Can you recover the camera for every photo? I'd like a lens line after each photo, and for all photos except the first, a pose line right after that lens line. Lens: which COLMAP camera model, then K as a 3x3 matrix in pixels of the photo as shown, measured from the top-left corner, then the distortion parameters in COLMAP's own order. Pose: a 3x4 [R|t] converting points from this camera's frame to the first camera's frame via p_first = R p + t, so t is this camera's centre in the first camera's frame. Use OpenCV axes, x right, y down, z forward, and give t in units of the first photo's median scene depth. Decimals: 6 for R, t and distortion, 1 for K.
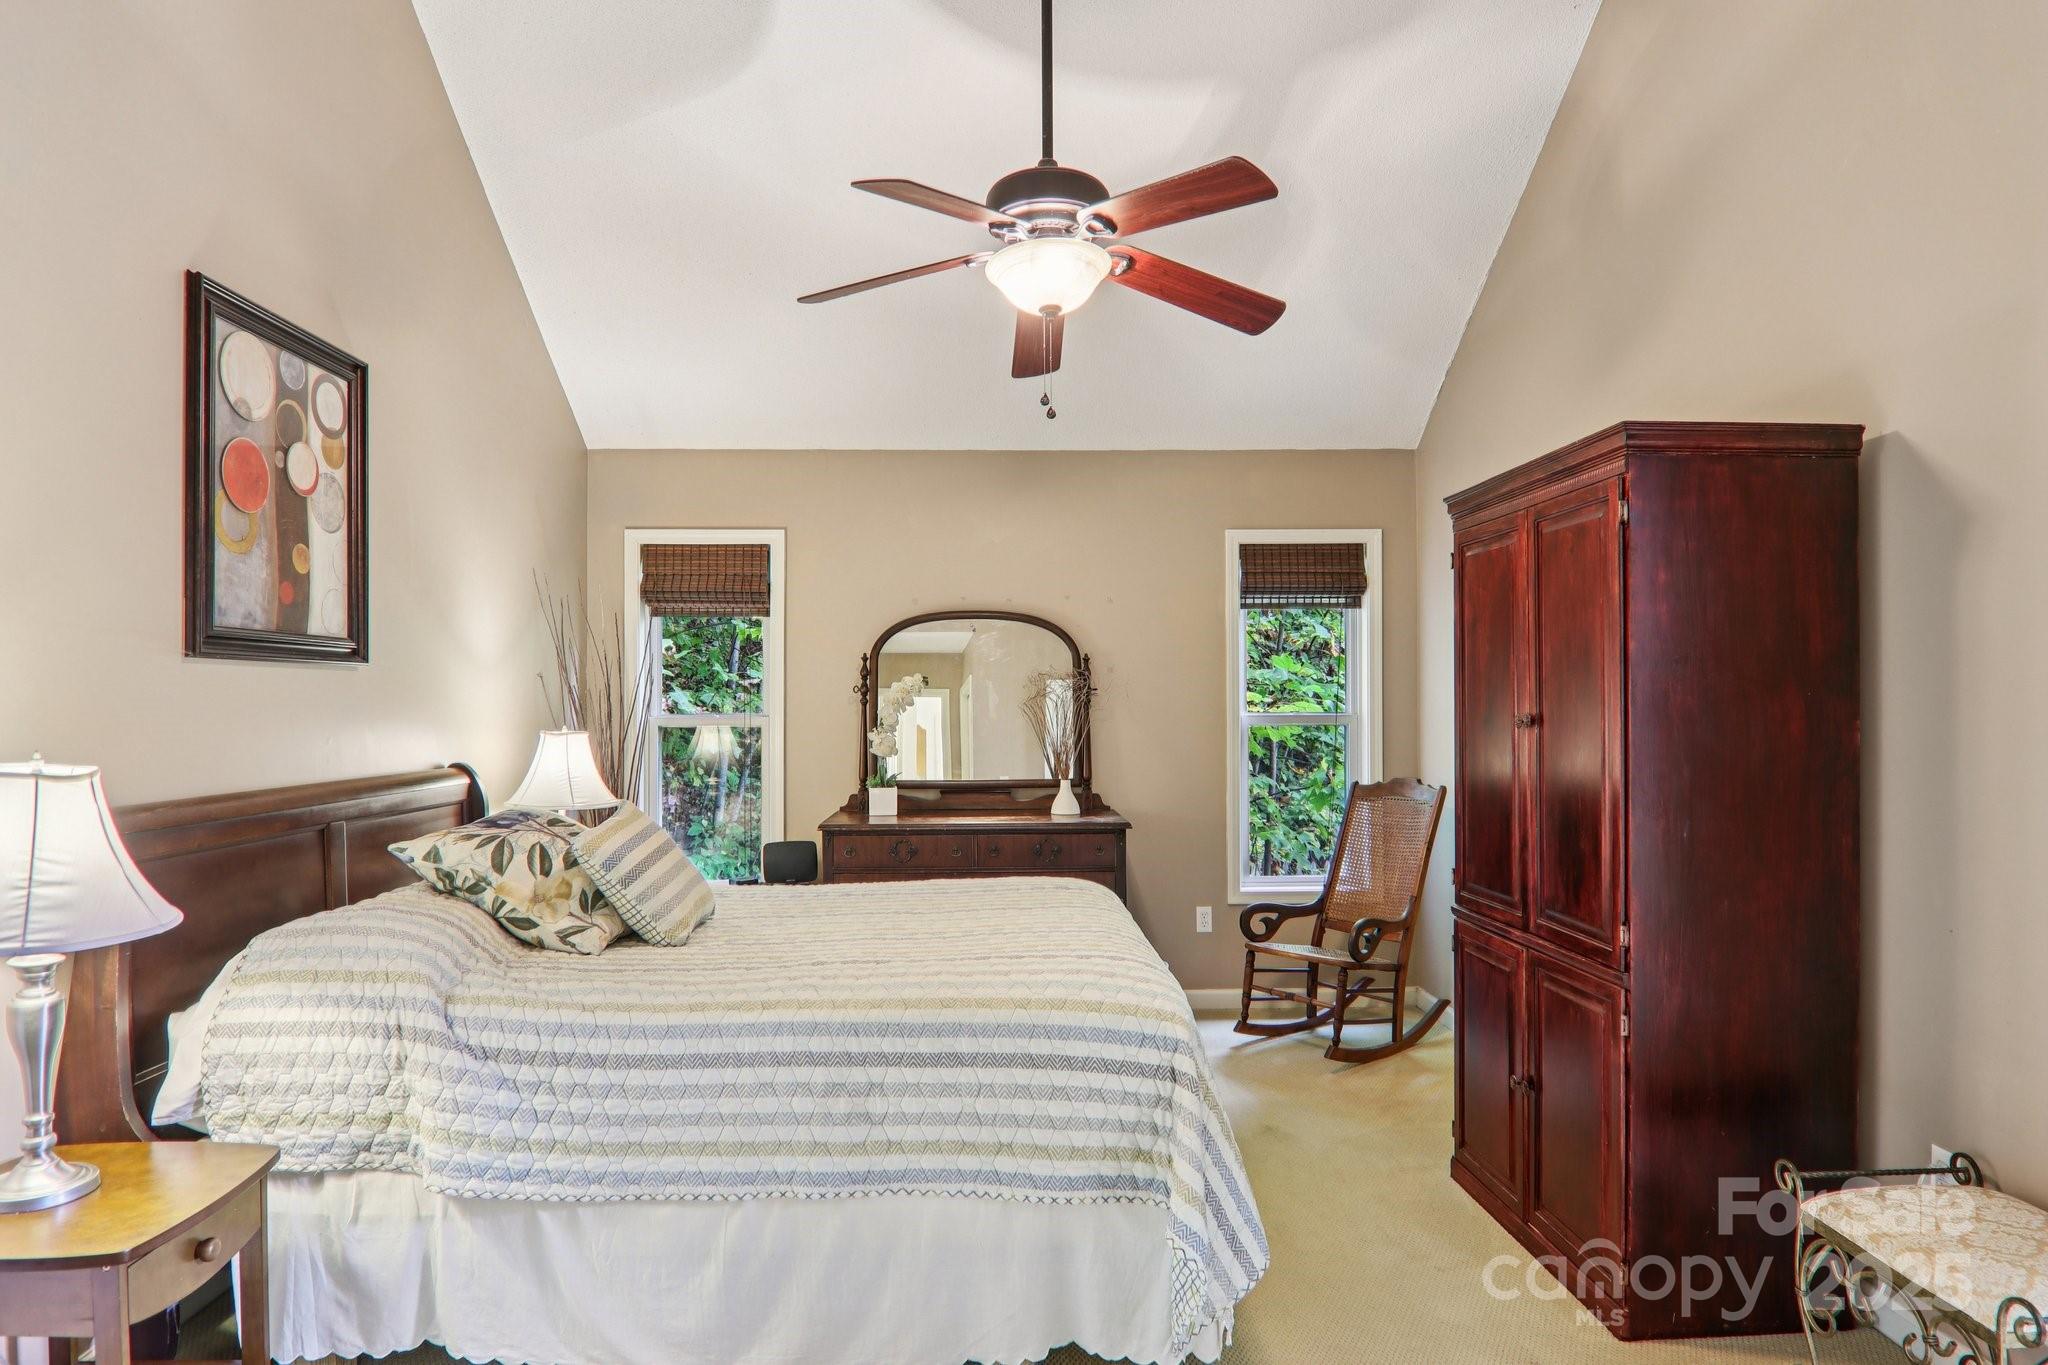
lens RADIAL K [[1143.6, 0, 1026.6], [0, 1143.6, 715.6], [0, 0, 1]] dist [0.003388, -0.018172]
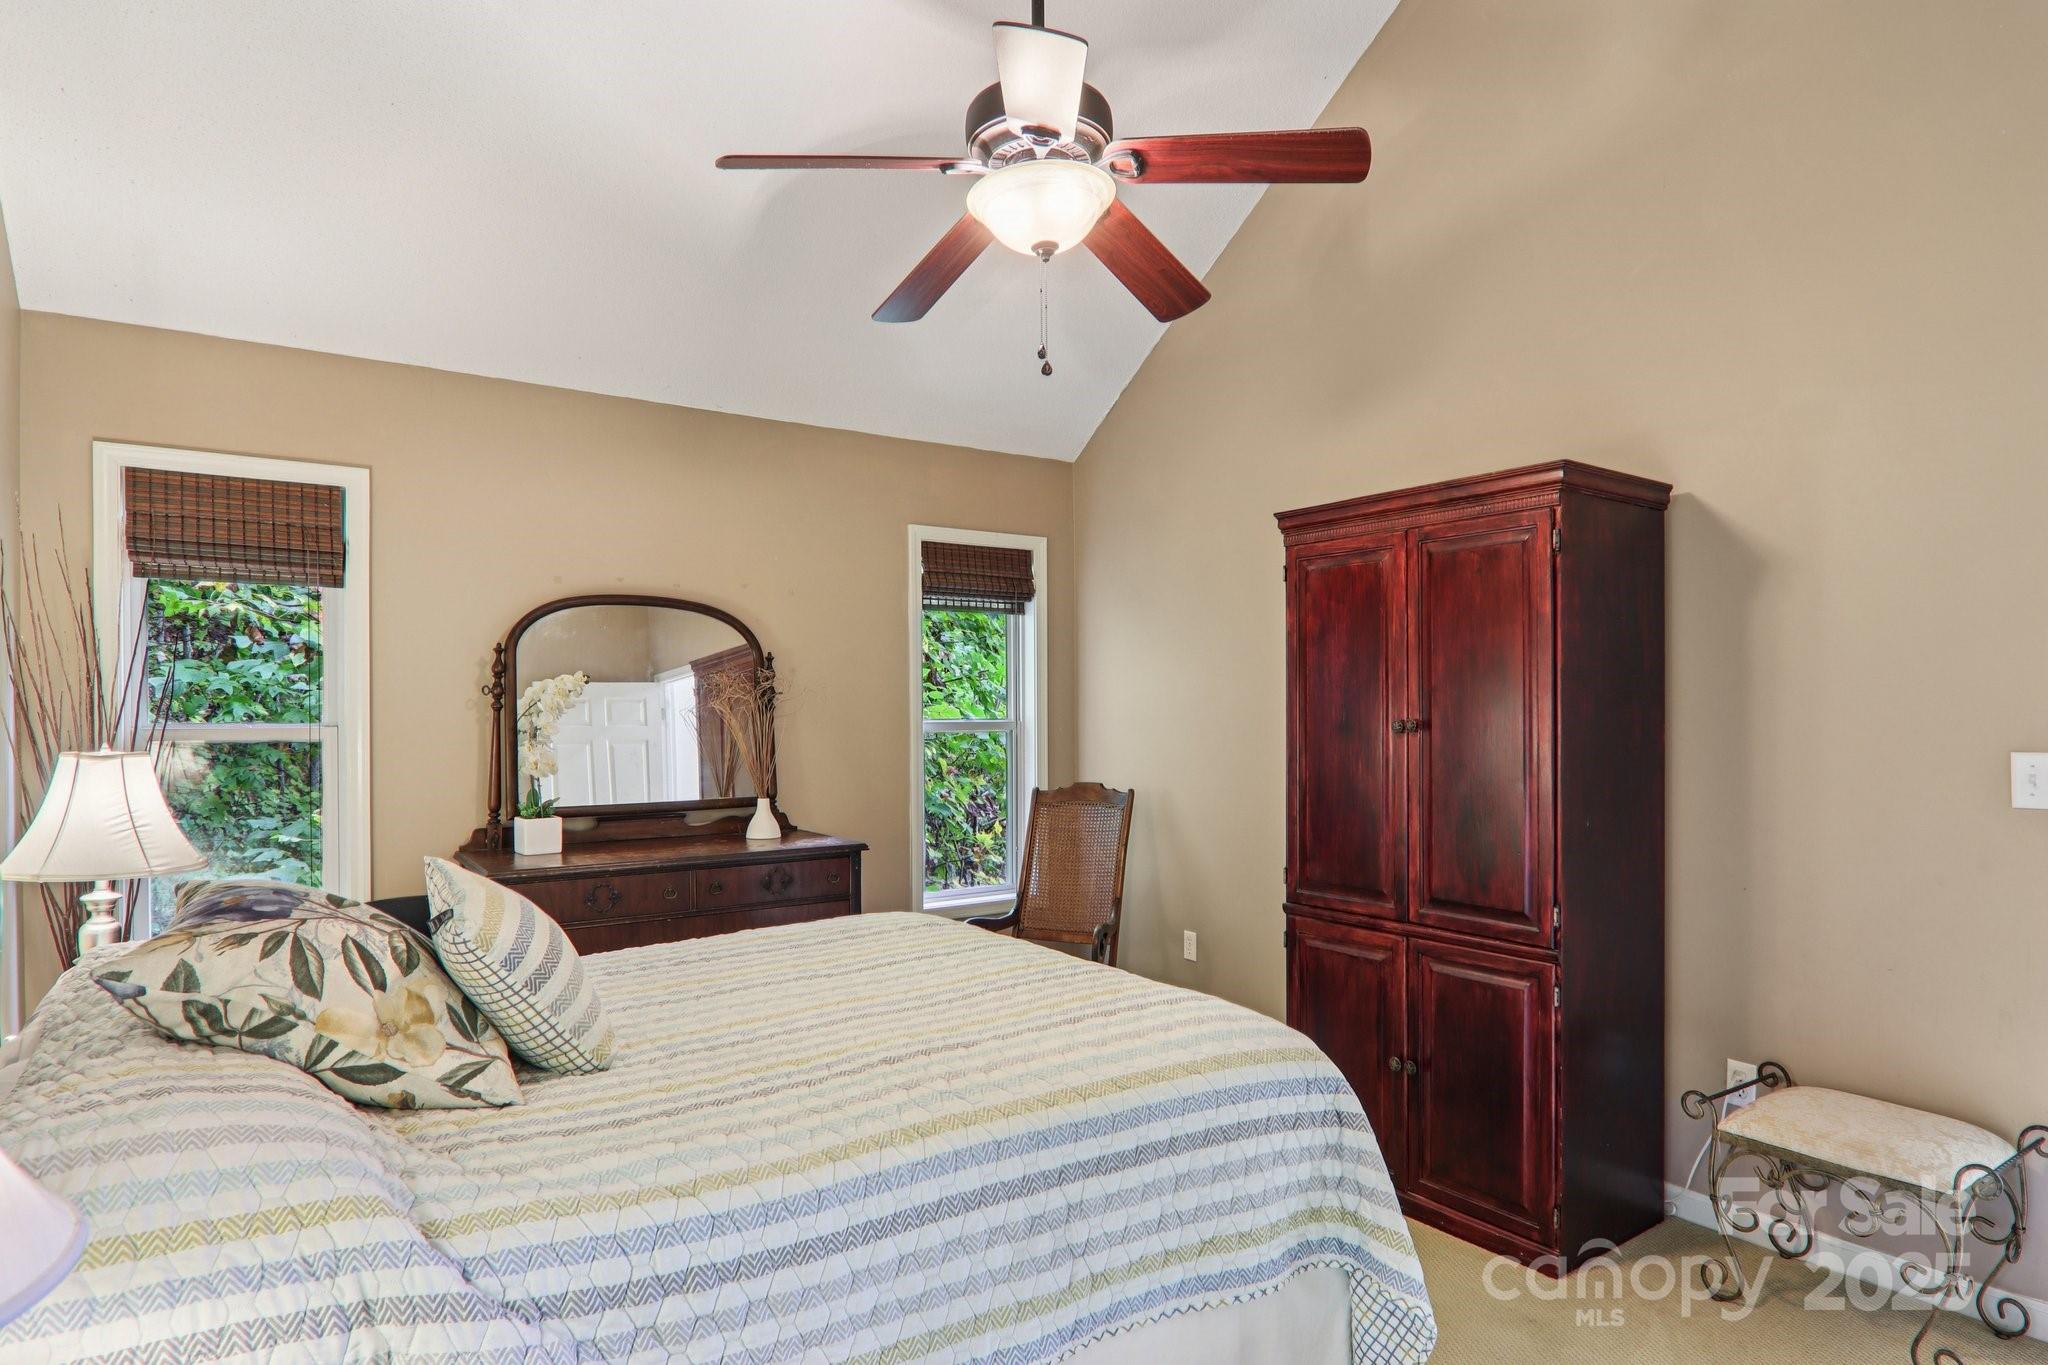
lens RADIAL K [[1143.6, 0, 1026.6], [0, 1143.6, 715.6], [0, 0, 1]] dist [0.003388, -0.018172]
pose [[0.838225, -0.000820, 0.545324, -0.528013], [0.003813, 0.999983, -0.004358, -0.002780], [-0.545312, 0.005733, 0.838214, 0.340572]]
